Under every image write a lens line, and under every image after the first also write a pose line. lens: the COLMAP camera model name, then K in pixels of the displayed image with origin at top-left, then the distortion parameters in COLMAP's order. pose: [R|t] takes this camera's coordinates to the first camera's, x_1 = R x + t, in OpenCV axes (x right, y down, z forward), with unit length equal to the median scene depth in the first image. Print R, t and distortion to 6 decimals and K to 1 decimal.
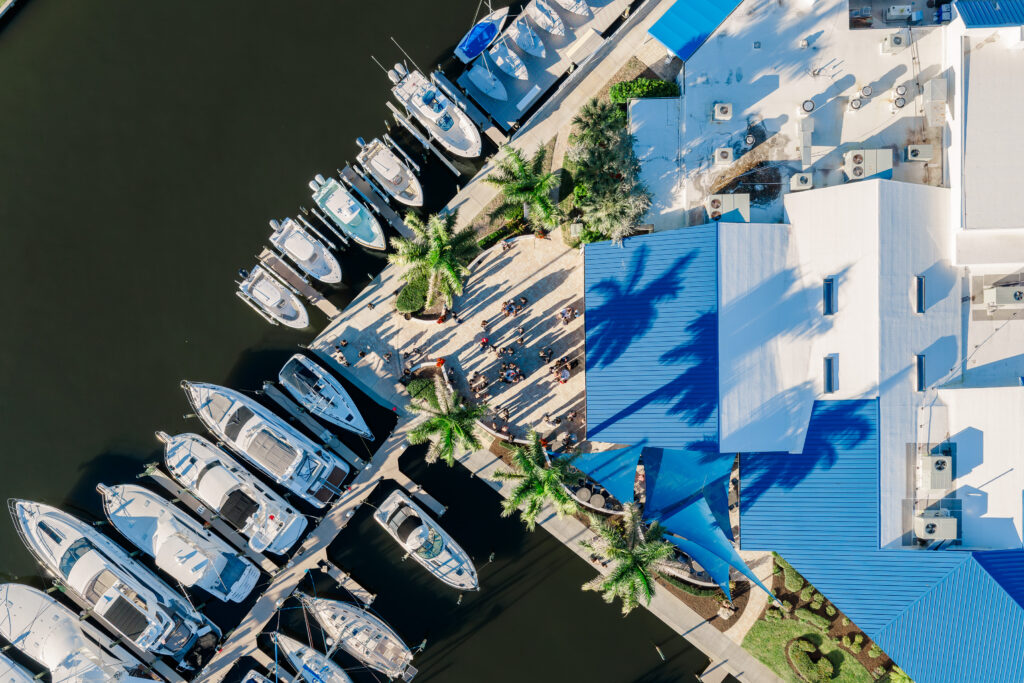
lens RADIAL K [[825.6, 0, 511.2], [0, 825.6, 343.8], [0, 0, 1]] dist [0.012059, 0.004440]
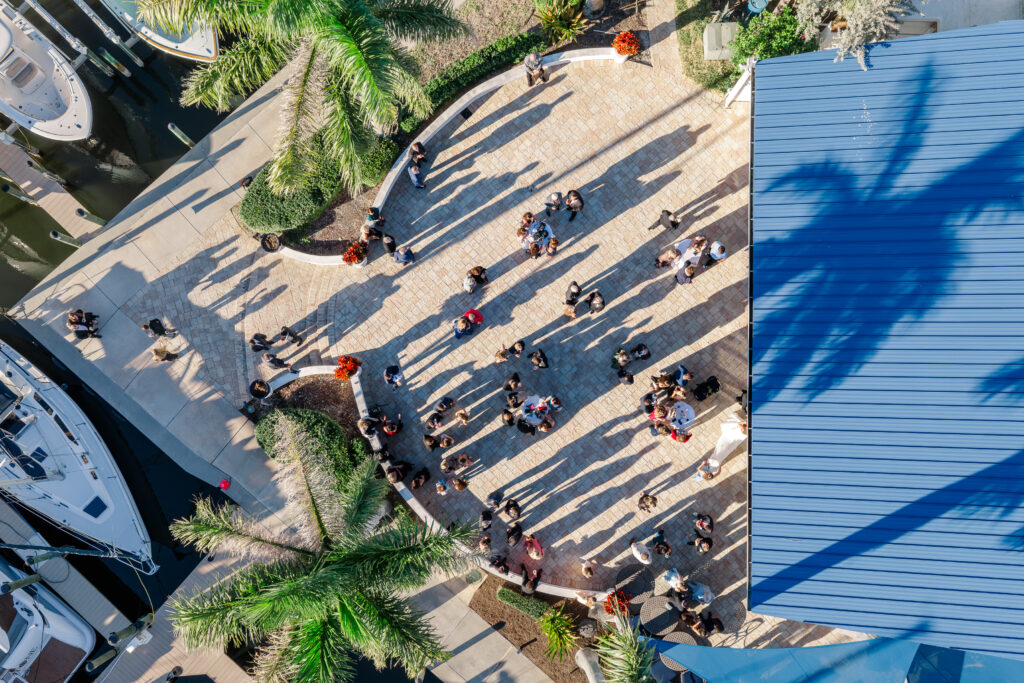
lens RADIAL K [[825.6, 0, 513.6], [0, 825.6, 338.3], [0, 0, 1]] dist [0.012059, 0.004440]
pose [[0.999041, 0.043469, 0.005304, -0.013701], [-0.043429, 0.999029, -0.007461, 0.008798], [-0.005623, 0.007224, 0.999958, 0.620889]]
